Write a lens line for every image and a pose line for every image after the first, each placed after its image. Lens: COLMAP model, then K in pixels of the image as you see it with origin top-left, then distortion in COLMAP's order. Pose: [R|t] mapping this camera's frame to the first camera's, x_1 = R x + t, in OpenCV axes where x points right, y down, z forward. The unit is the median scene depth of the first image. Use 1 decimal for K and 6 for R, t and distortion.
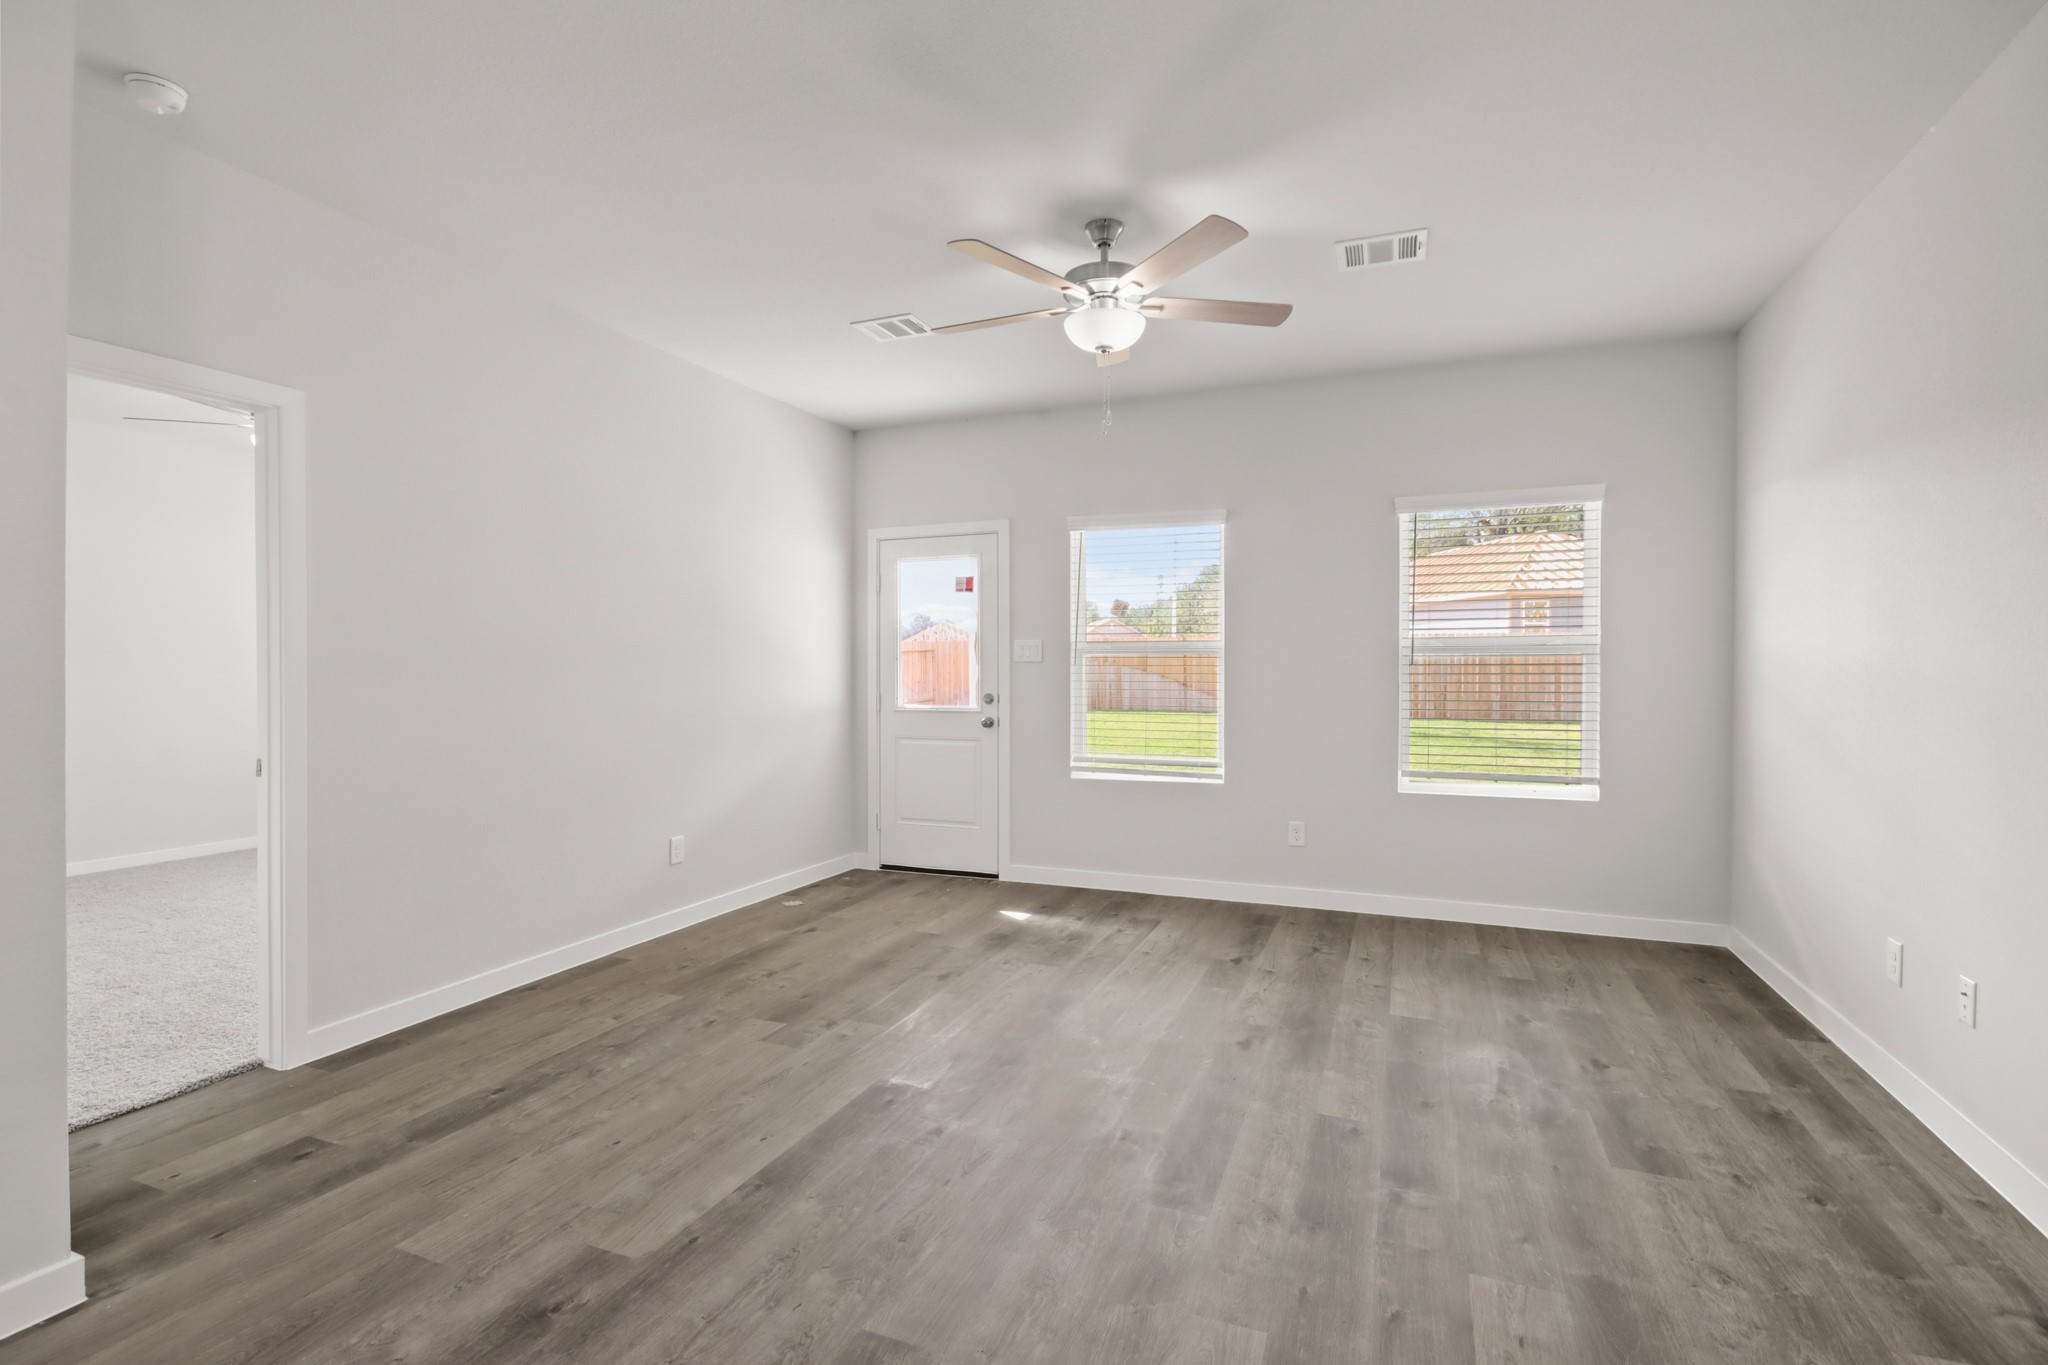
lens RADIAL K [[945.5, 0, 1017.5], [0, 945.5, 678.1], [0, 0, 1]] dist [0.008527, -0.004992]
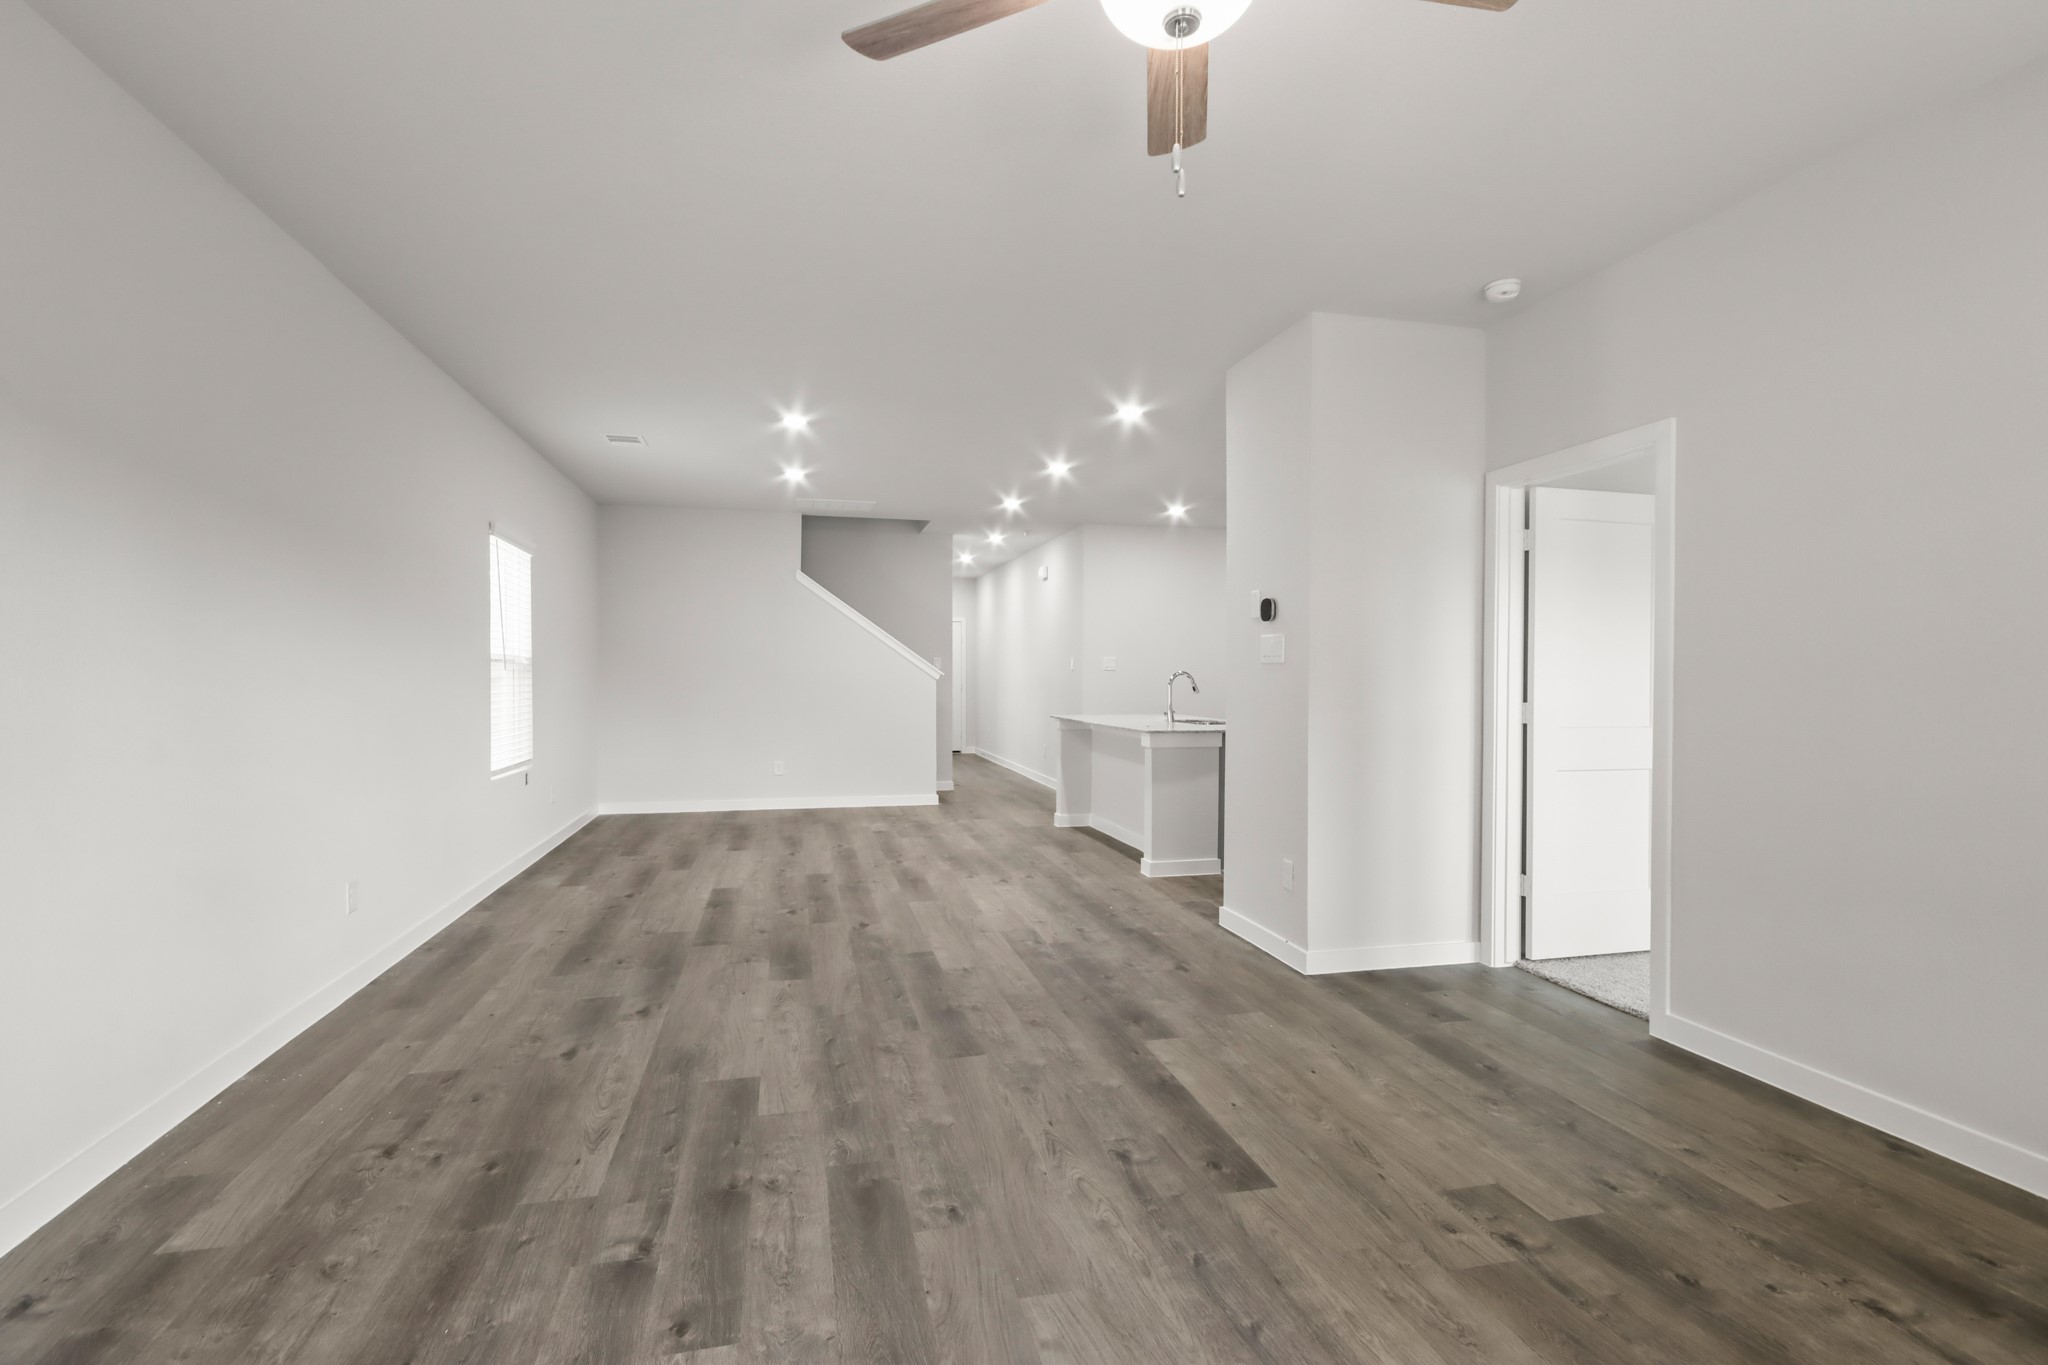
lens RADIAL K [[945.5, 0, 1018.5], [0, 945.5, 681.7], [0, 0, 1]] dist [0.008527, -0.004992]
pose [[-0.810033, 0.002305, -0.586379, 0.604862], [-0.005711, 0.999914, 0.011820, -0.013173], [0.586356, 0.012924, -0.809950, 1.832015]]
